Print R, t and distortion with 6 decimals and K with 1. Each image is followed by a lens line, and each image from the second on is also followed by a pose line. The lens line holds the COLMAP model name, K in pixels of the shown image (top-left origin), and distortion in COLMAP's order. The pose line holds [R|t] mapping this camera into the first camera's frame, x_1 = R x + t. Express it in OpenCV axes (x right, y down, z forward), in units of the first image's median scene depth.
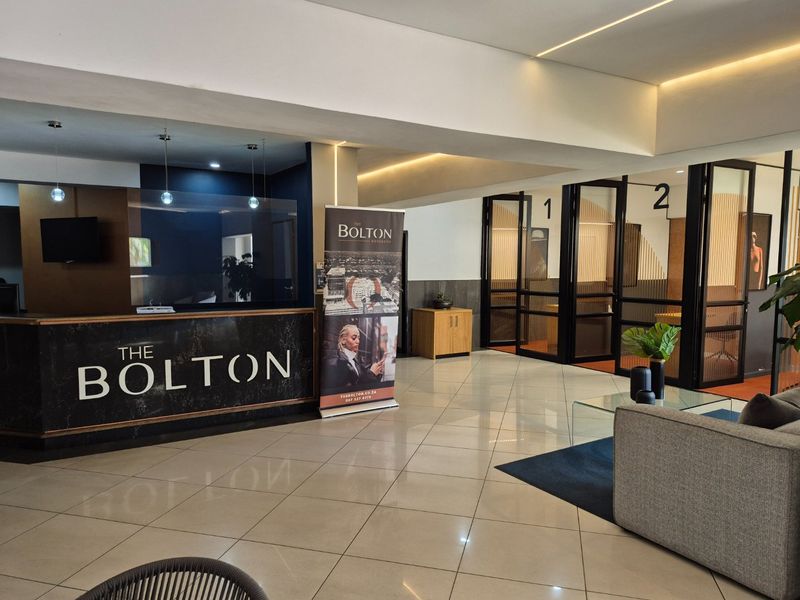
lens RADIAL K [[588.3, 0, 397.5], [0, 588.3, 303.6], [0, 0, 1]] dist [0.099546, -0.099152]
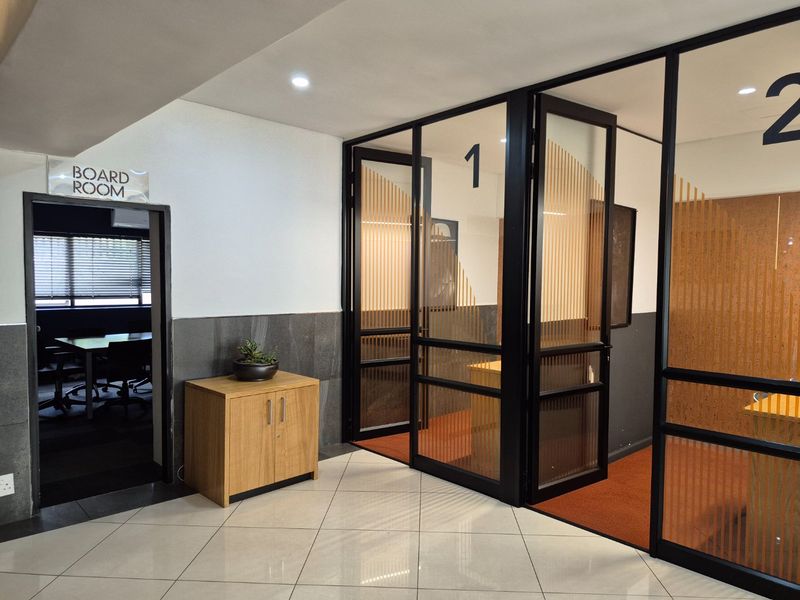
lens RADIAL K [[588.3, 0, 397.5], [0, 588.3, 303.6], [0, 0, 1]] dist [0.099546, -0.099152]
pose [[0.980210, -0.005158, 0.197895, 0.091792], [0.009873, 0.999690, -0.022851, -0.037288], [-0.197716, 0.024353, 0.979957, 0.507648]]
